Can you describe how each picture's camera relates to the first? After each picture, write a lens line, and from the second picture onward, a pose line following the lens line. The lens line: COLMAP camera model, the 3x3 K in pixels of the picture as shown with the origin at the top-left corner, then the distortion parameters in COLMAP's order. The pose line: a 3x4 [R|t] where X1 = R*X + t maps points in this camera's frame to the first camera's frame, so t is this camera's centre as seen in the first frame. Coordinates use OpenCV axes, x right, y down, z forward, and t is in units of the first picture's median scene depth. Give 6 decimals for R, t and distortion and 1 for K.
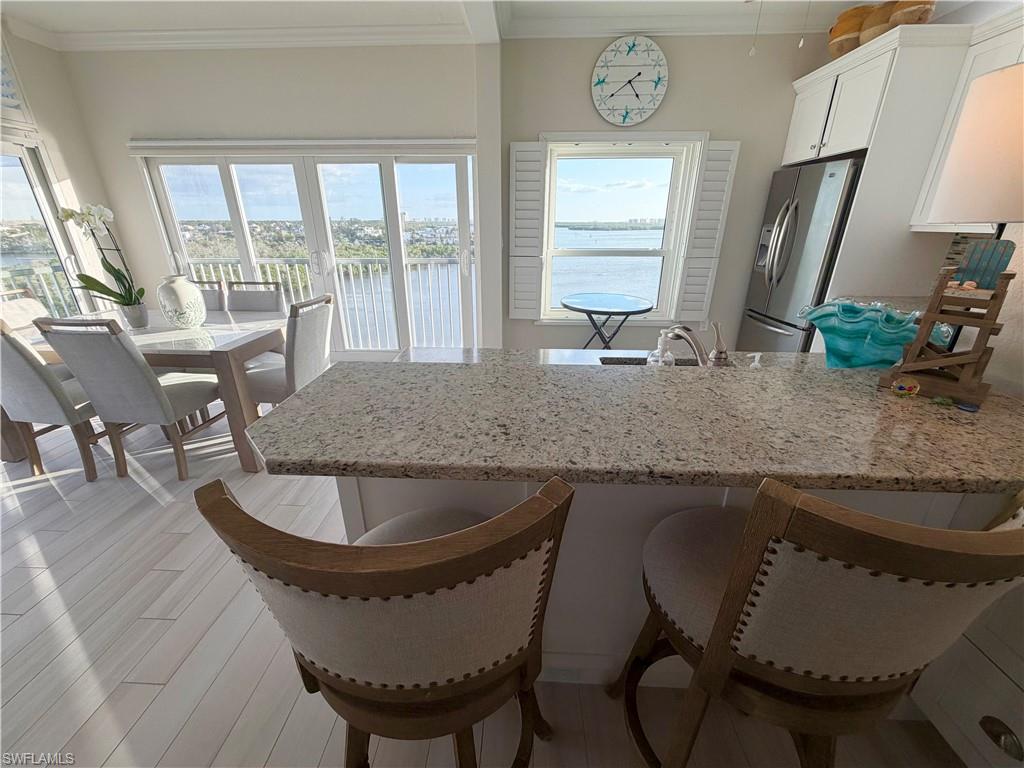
lens RADIAL K [[409.8, 0, 507.6], [0, 409.8, 382.9], [0, 0, 1]] dist [0.000430, 0.000791]
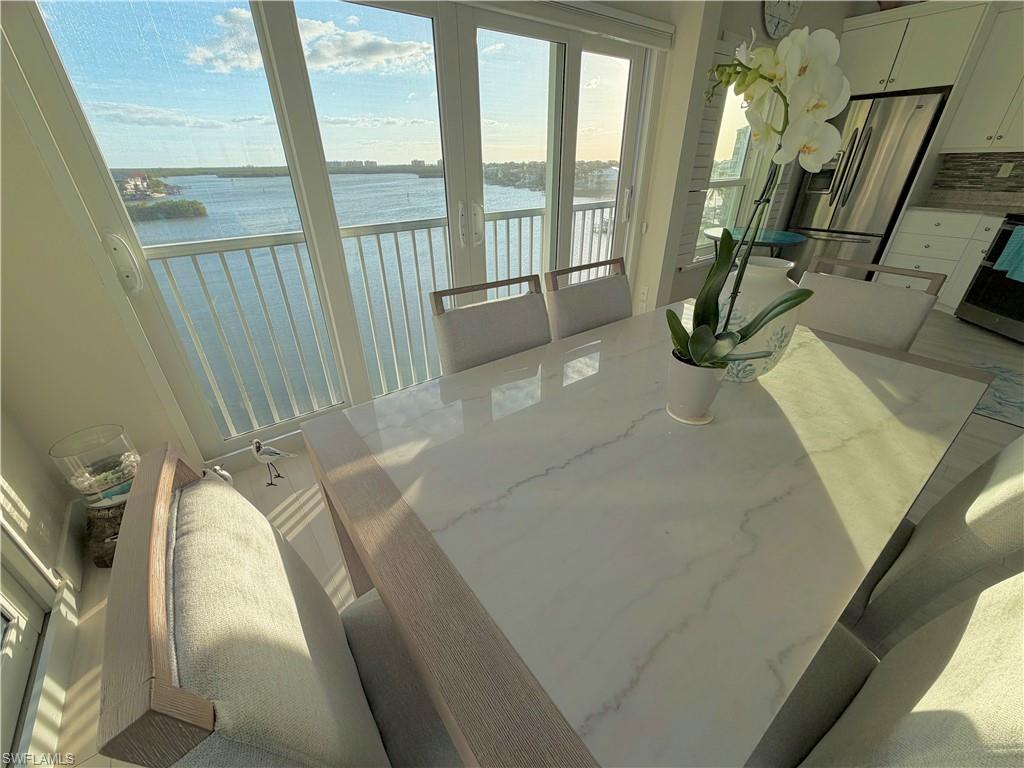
lens RADIAL K [[409.8, 0, 503.3], [0, 409.8, 381.3], [0, 0, 1]] dist [0.000430, 0.000791]
pose [[0.766348, -0.310976, 0.562143, -0.923442], [0.247261, 0.950401, 0.188678, -0.206244], [-0.592936, -0.005597, 0.805230, 0.588715]]
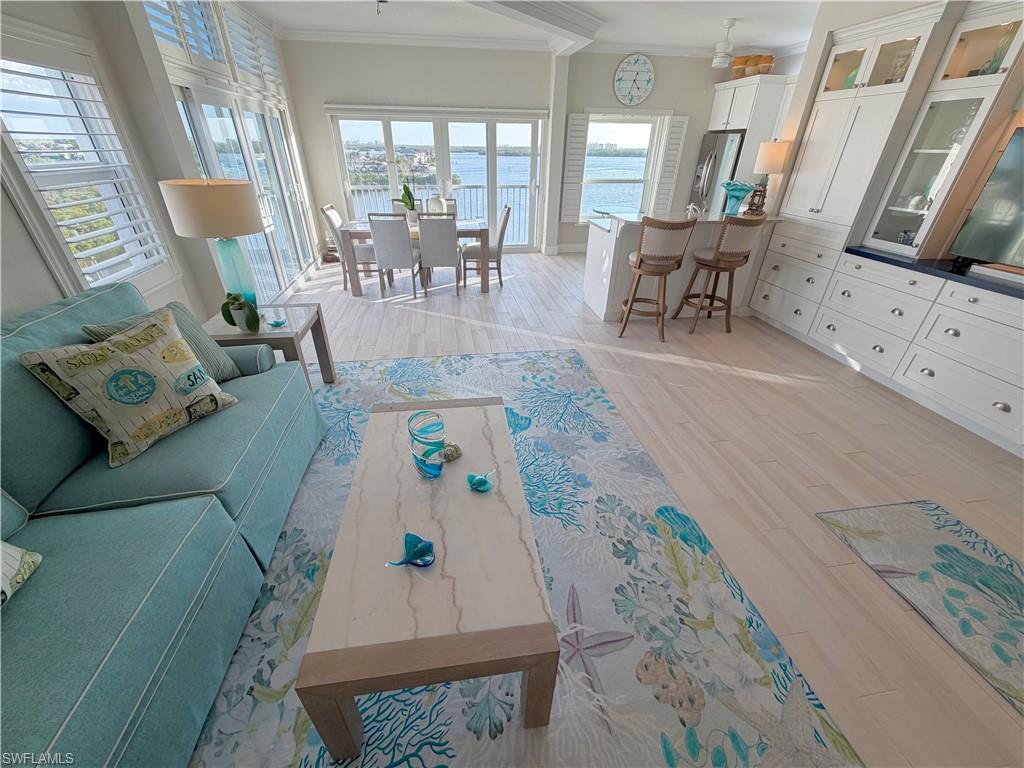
lens RADIAL K [[409.8, 0, 506.6], [0, 409.8, 384.1], [0, 0, 1]] dist [0.000430, 0.000791]
pose [[0.980264, -0.091107, 0.175450, -0.652423], [0.063334, 0.985429, 0.157853, 0.251373], [-0.187276, -0.143626, 0.971751, -0.795703]]
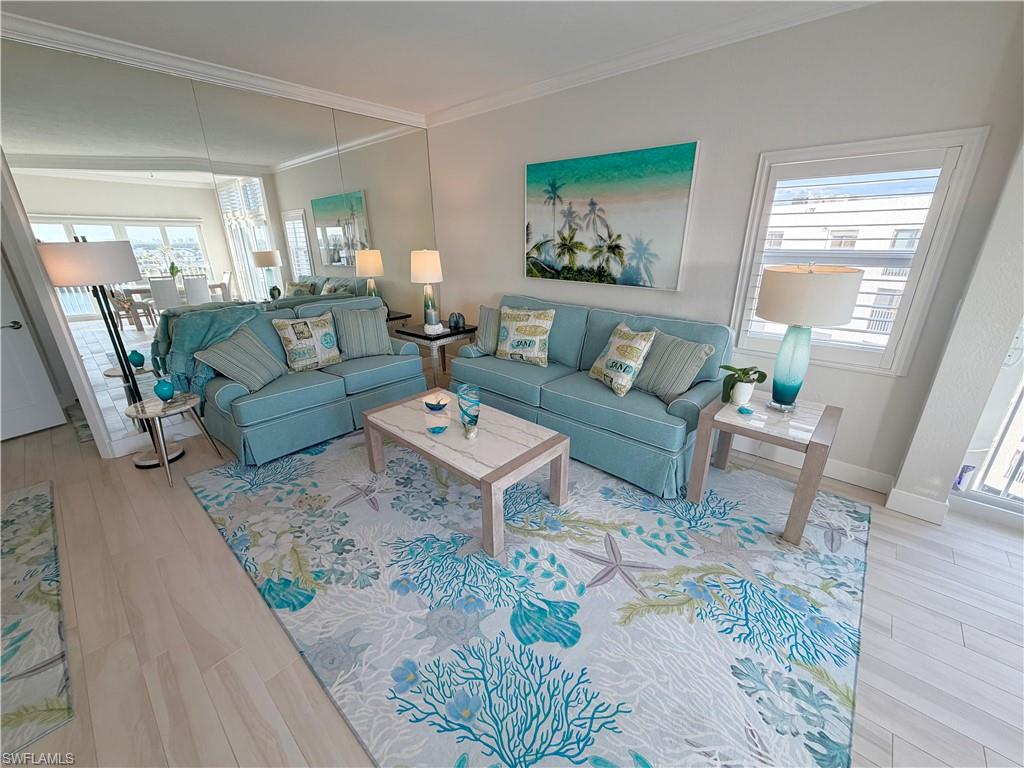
lens RADIAL K [[409.8, 0, 508.2], [0, 409.8, 382.5], [0, 0, 1]] dist [0.000430, 0.000791]
pose [[-0.631827, 0.267937, -0.727327, -0.192718], [-0.276463, 0.798735, 0.534406, -0.054831], [0.724129, 0.538731, -0.430588, -0.013018]]
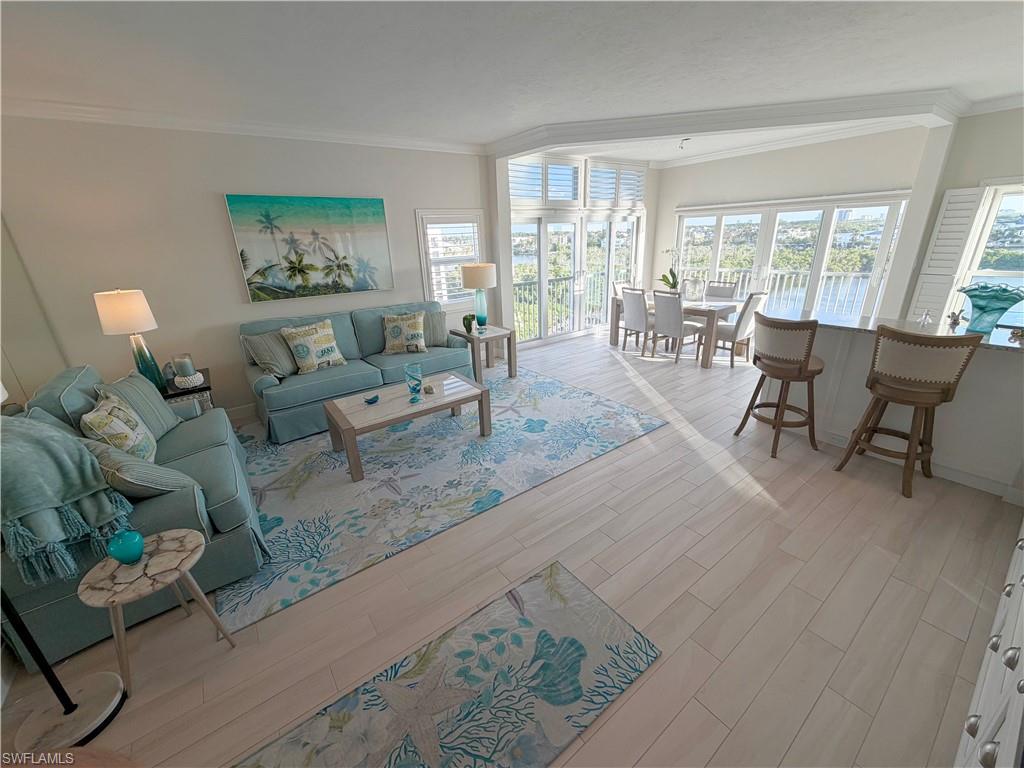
lens RADIAL K [[409.8, 0, 507.9], [0, 409.8, 383.4], [0, 0, 1]] dist [0.000430, 0.000791]
pose [[0.631771, 0.242617, -0.736208, 0.241080], [-0.247940, 0.963109, 0.104624, 0.232100], [0.734433, 0.116437, 0.668619, -0.861897]]
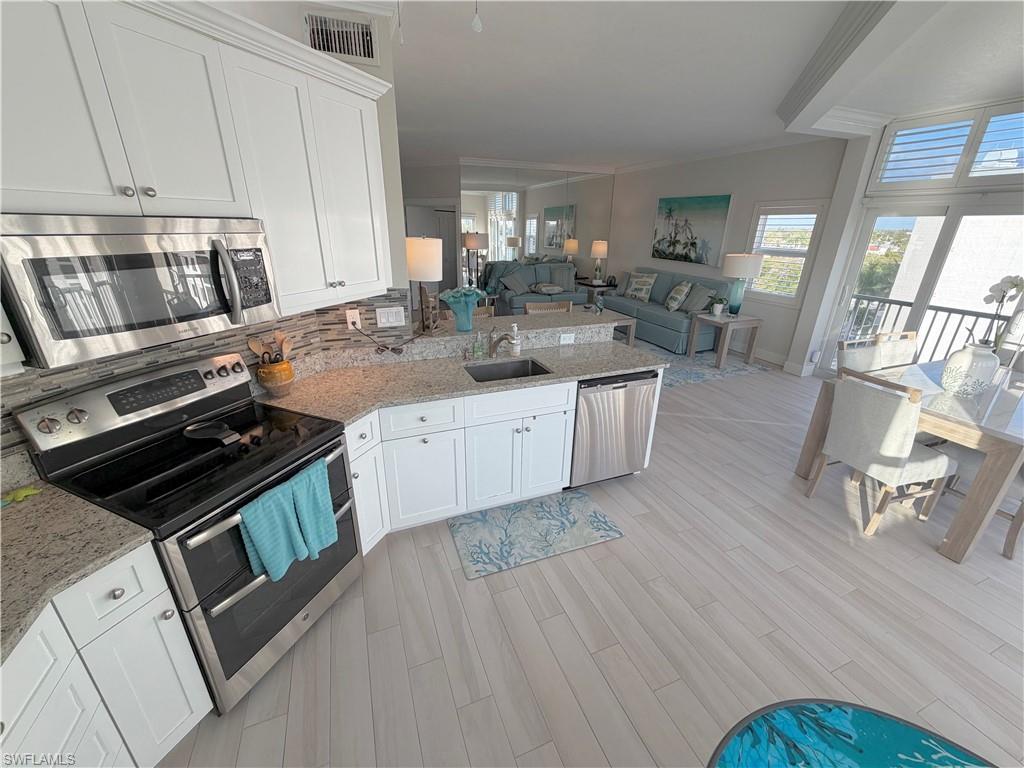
lens RADIAL K [[409.8, 0, 506.6], [0, 409.8, 384.5], [0, 0, 1]] dist [0.000430, 0.000791]
pose [[-0.909855, 0.142384, -0.389731, 0.475786], [-0.163517, 0.740224, 0.652174, -0.473844], [0.381347, 0.657111, -0.650215, 0.910826]]
